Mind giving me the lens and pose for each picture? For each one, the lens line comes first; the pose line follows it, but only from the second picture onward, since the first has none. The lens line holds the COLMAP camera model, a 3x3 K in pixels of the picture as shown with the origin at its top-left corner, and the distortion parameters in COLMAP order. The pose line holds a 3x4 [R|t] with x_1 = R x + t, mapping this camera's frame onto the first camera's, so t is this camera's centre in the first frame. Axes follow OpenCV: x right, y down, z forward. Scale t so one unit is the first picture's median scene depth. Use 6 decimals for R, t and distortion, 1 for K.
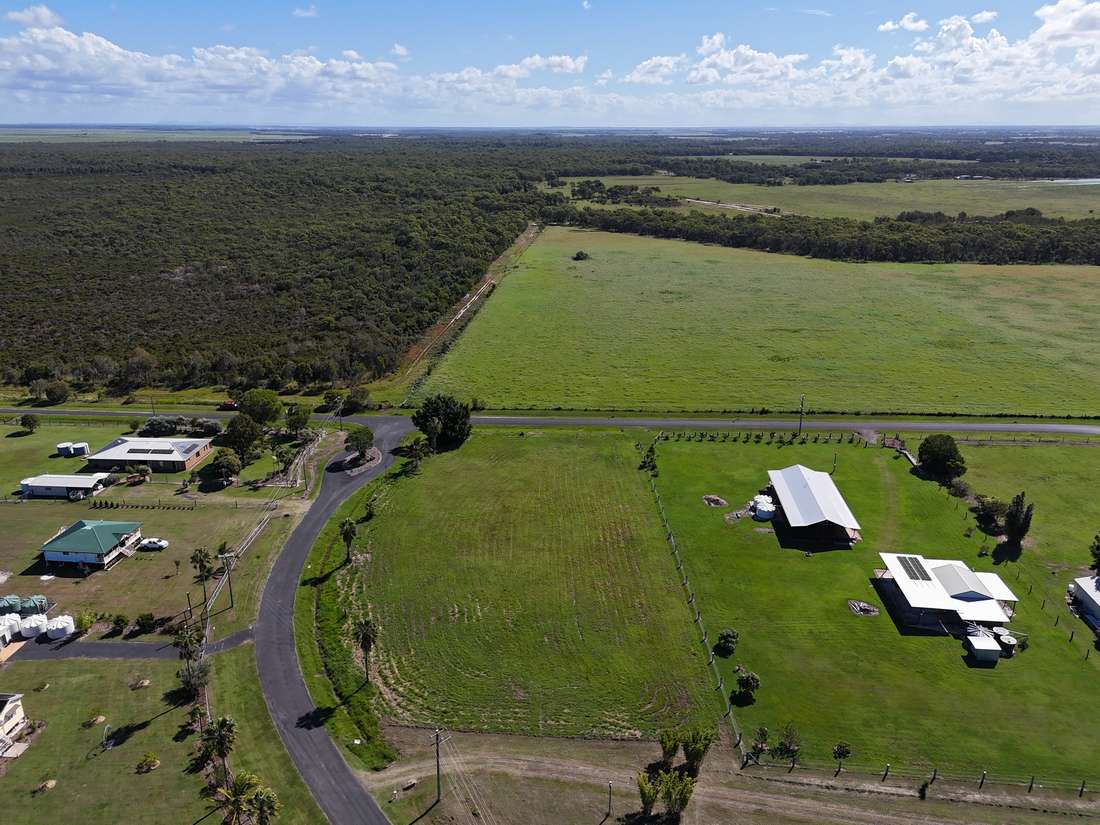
lens RADIAL K [[806.3, 0, 550.0], [0, 806.3, 412.5], [0, 0, 1]] dist [0.074357, -0.066993]
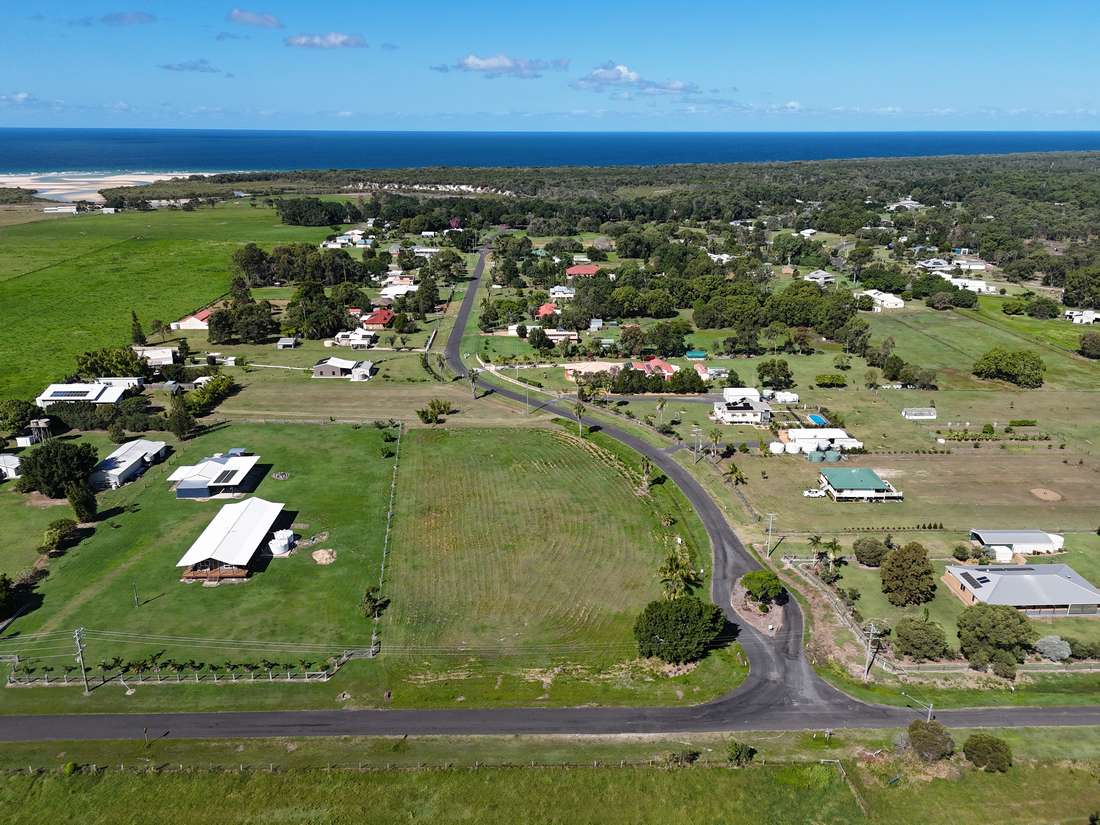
lens RADIAL K [[806.3, 0, 550.0], [0, 806.3, 412.5], [0, 0, 1]] dist [0.074357, -0.066993]
pose [[-0.993648, 0.033345, -0.107479, 0.032340], [-0.041266, 0.780591, 0.623678, -0.525356], [0.104694, 0.624152, -0.774257, 1.400685]]
